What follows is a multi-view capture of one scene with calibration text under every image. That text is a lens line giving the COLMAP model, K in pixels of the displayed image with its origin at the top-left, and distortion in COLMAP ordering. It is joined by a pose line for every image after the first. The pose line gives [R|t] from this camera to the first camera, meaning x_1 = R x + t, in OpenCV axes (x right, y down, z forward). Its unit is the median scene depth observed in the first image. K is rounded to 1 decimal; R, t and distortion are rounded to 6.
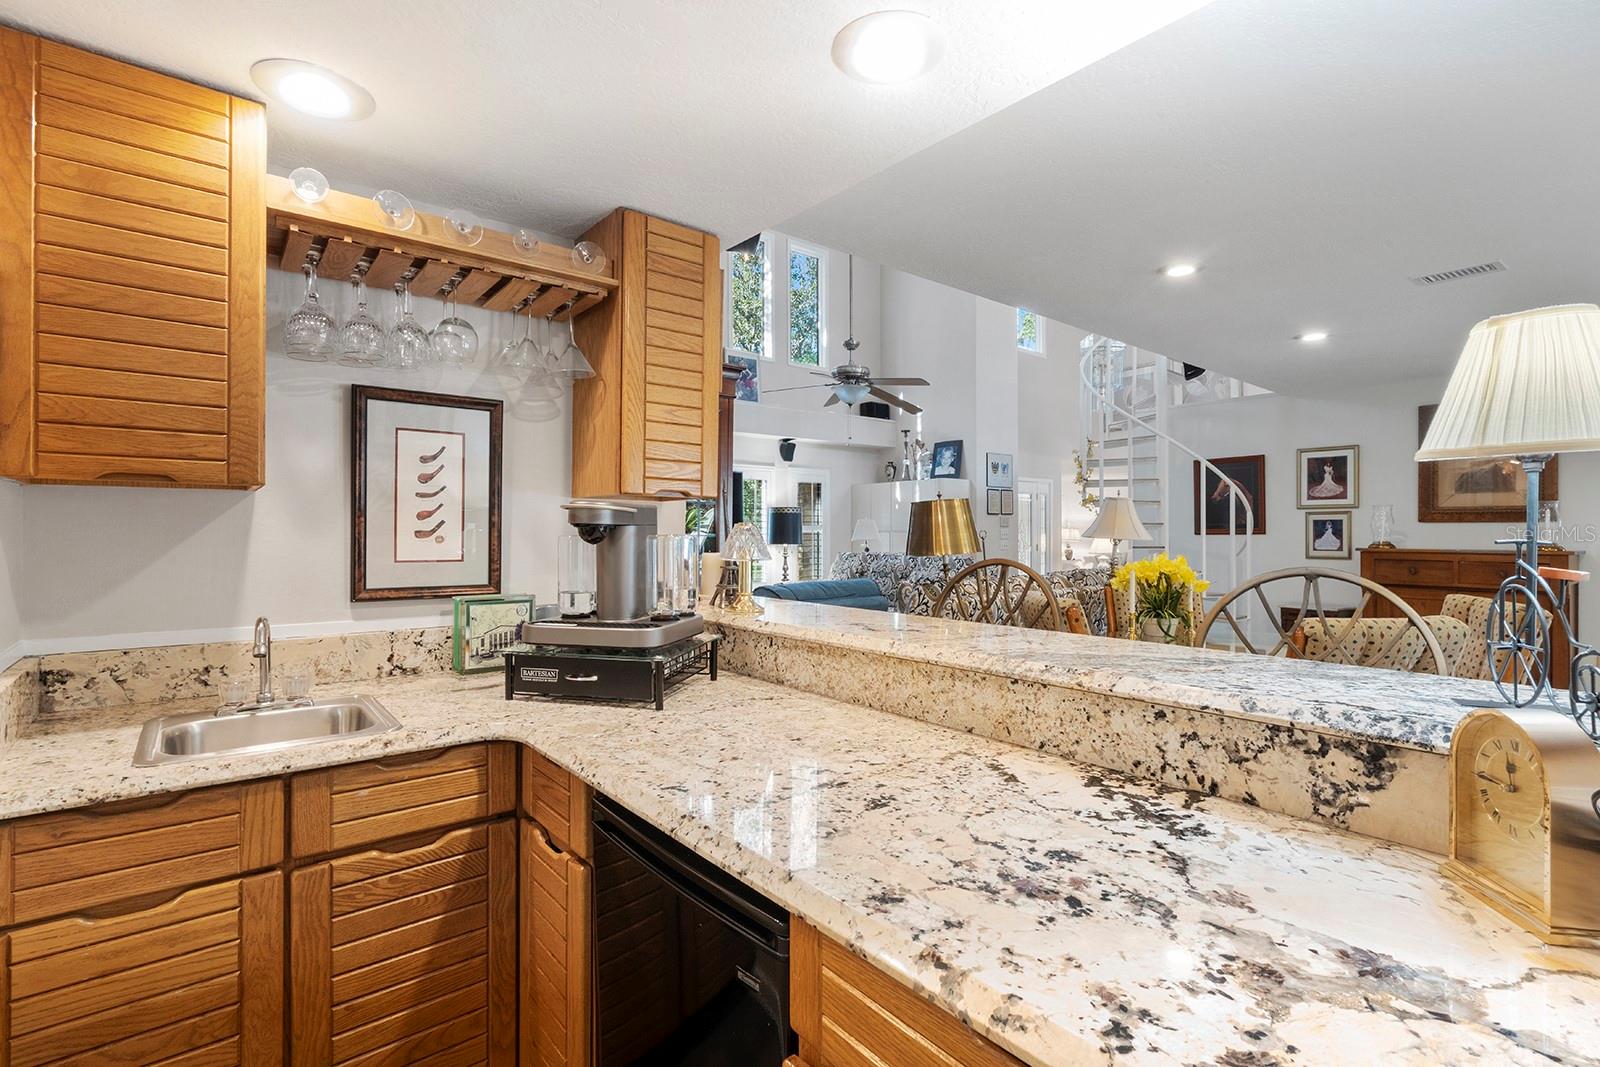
lens RADIAL K [[730.4, 0, 803.0], [0, 730.4, 531.7], [0, 0, 1]] dist [-0.008223, 0.001358]
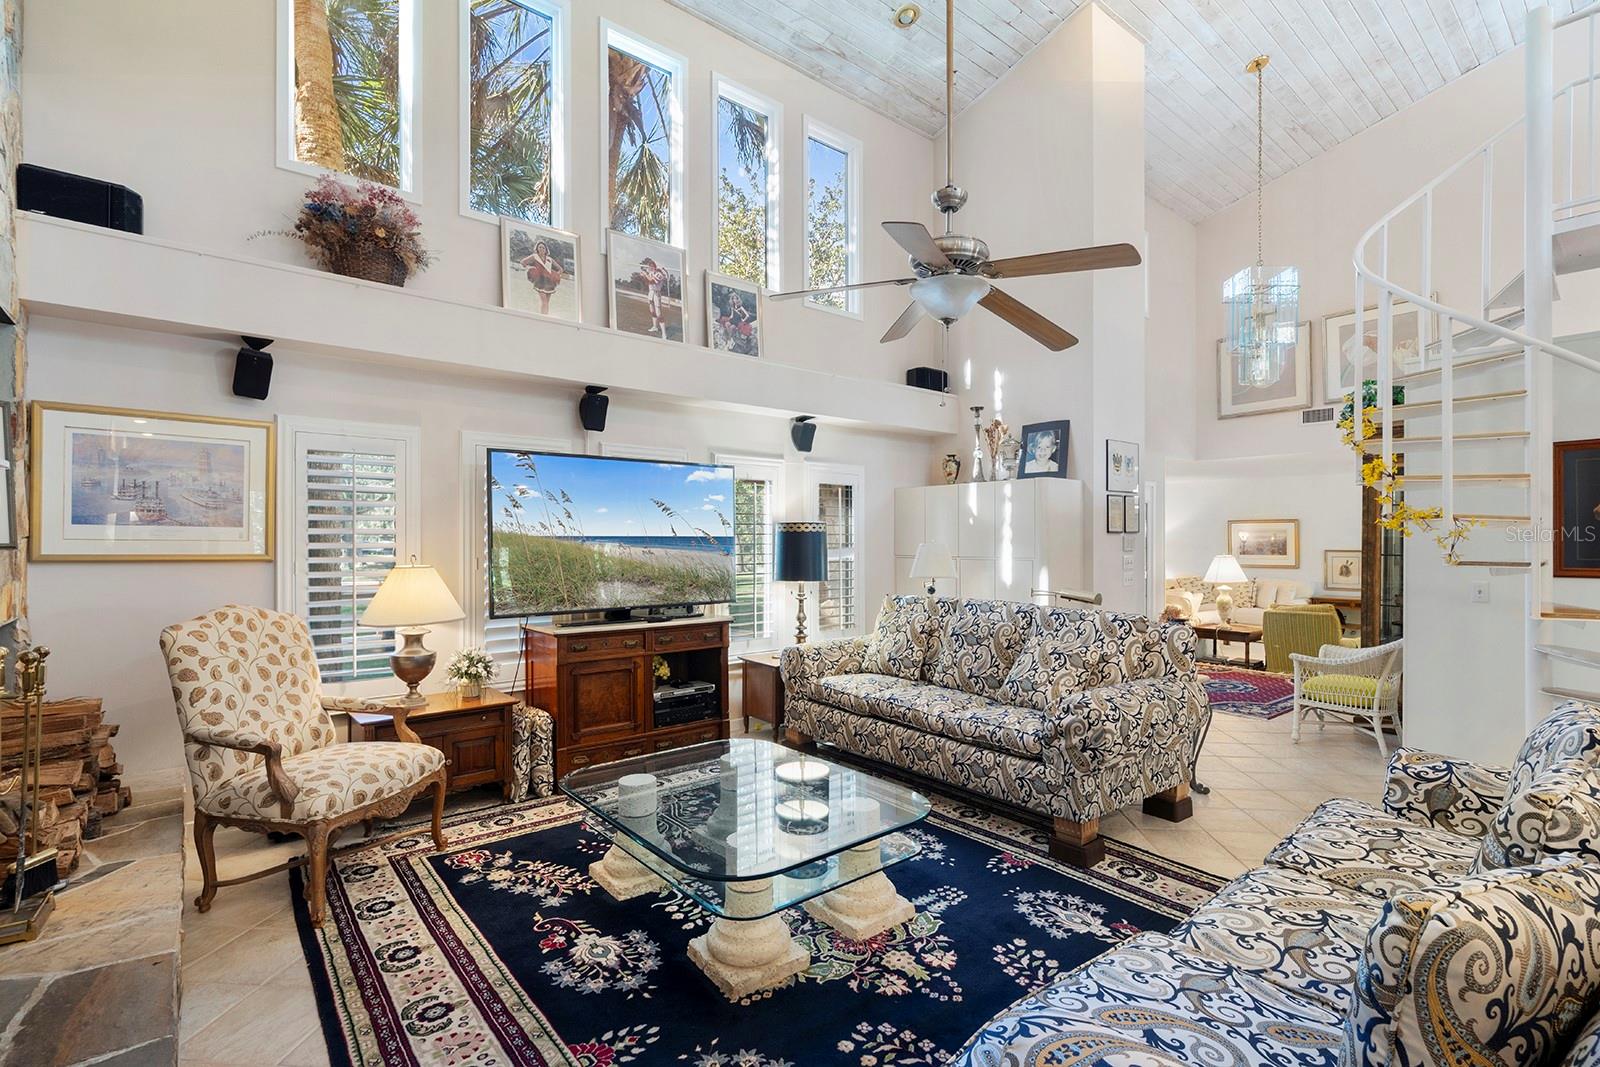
lens RADIAL K [[730.4, 0, 795.2], [0, 730.4, 546.9], [0, 0, 1]] dist [-0.008223, 0.001358]
pose [[0.999973, 0.002502, -0.006941, -0.023248], [-0.002424, 0.999935, 0.011163, -0.017969], [0.006969, -0.011146, 0.999914, 0.339310]]
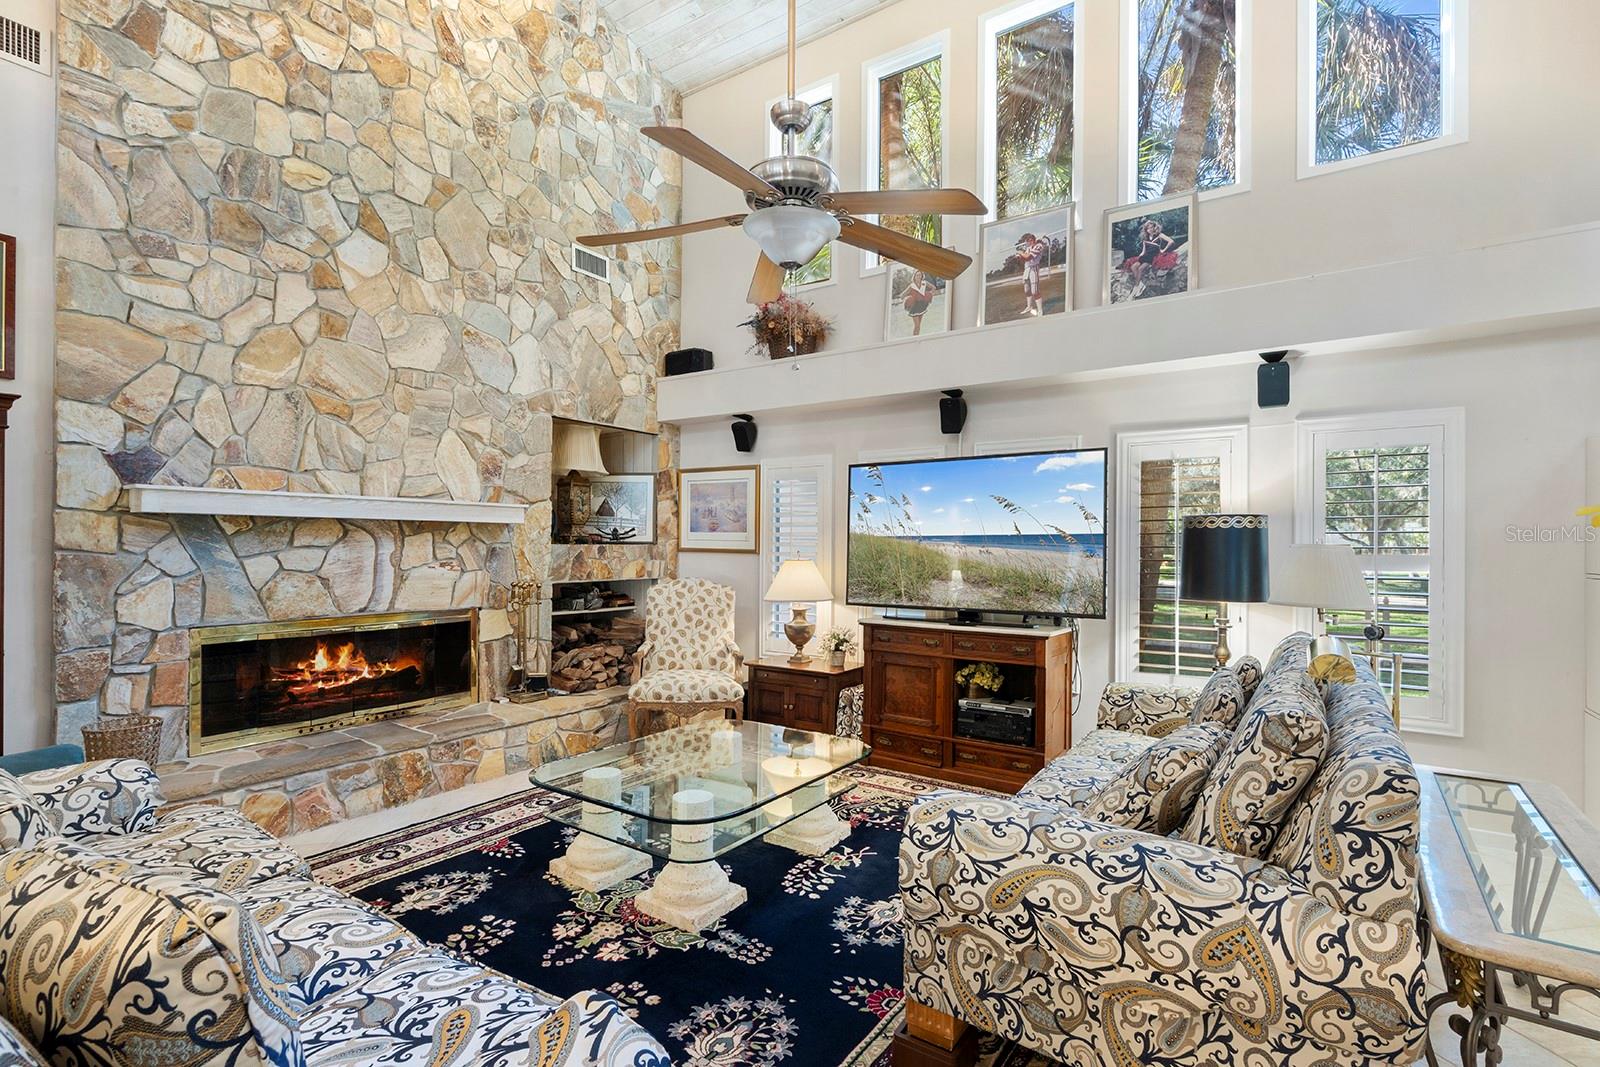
lens RADIAL K [[730.4, 0, 789.9], [0, 730.4, 539.7], [0, 0, 1]] dist [-0.008223, 0.001358]
pose [[0.277093, -0.004504, -0.960832, 0.300973], [-0.001223, 0.999987, -0.005041, -0.013930], [0.960842, 0.002572, 0.277084, 0.590990]]
